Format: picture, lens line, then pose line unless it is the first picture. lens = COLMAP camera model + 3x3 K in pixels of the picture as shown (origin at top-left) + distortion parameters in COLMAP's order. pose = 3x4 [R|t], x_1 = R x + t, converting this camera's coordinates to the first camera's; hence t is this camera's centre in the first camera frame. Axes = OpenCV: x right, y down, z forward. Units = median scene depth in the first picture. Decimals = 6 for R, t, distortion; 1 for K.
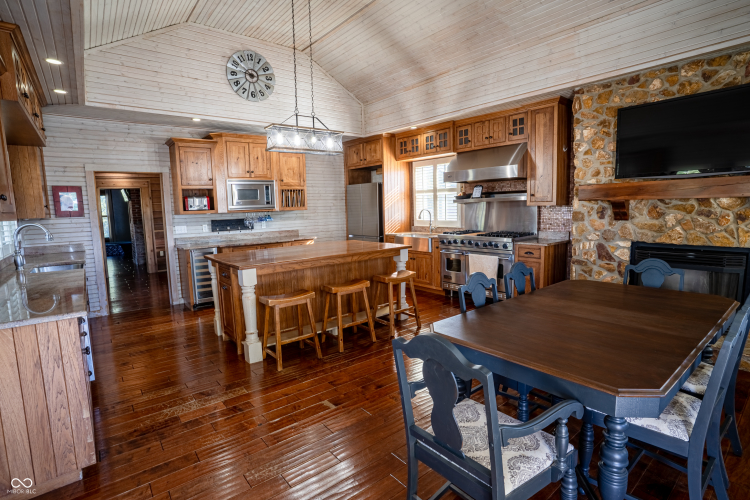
lens RADIAL K [[371.7, 0, 375.0], [0, 371.7, 250.0], [0, 0, 1]] dist [-0.001093, 0.000554]
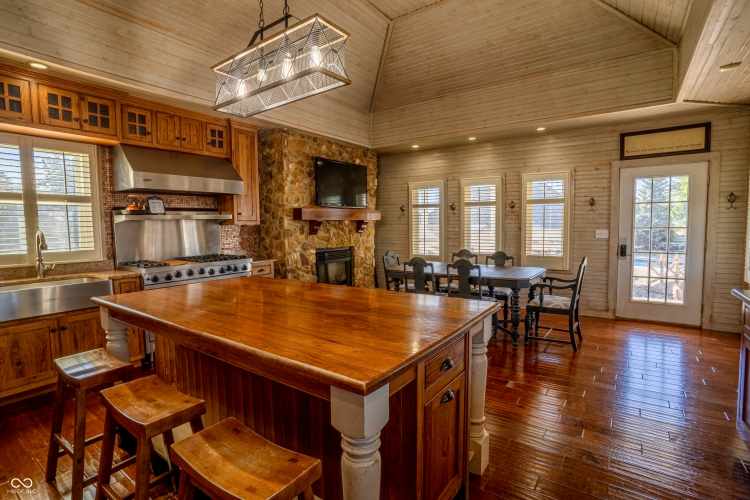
lens RADIAL K [[371.7, 0, 375.0], [0, 371.7, 250.0], [0, 0, 1]] dist [-0.001093, 0.000554]
pose [[-0.242526, -0.037729, 0.969411, -0.710796], [0.140739, 0.987305, 0.073636, -0.087513], [-0.959882, 0.154293, -0.234137, 1.038222]]
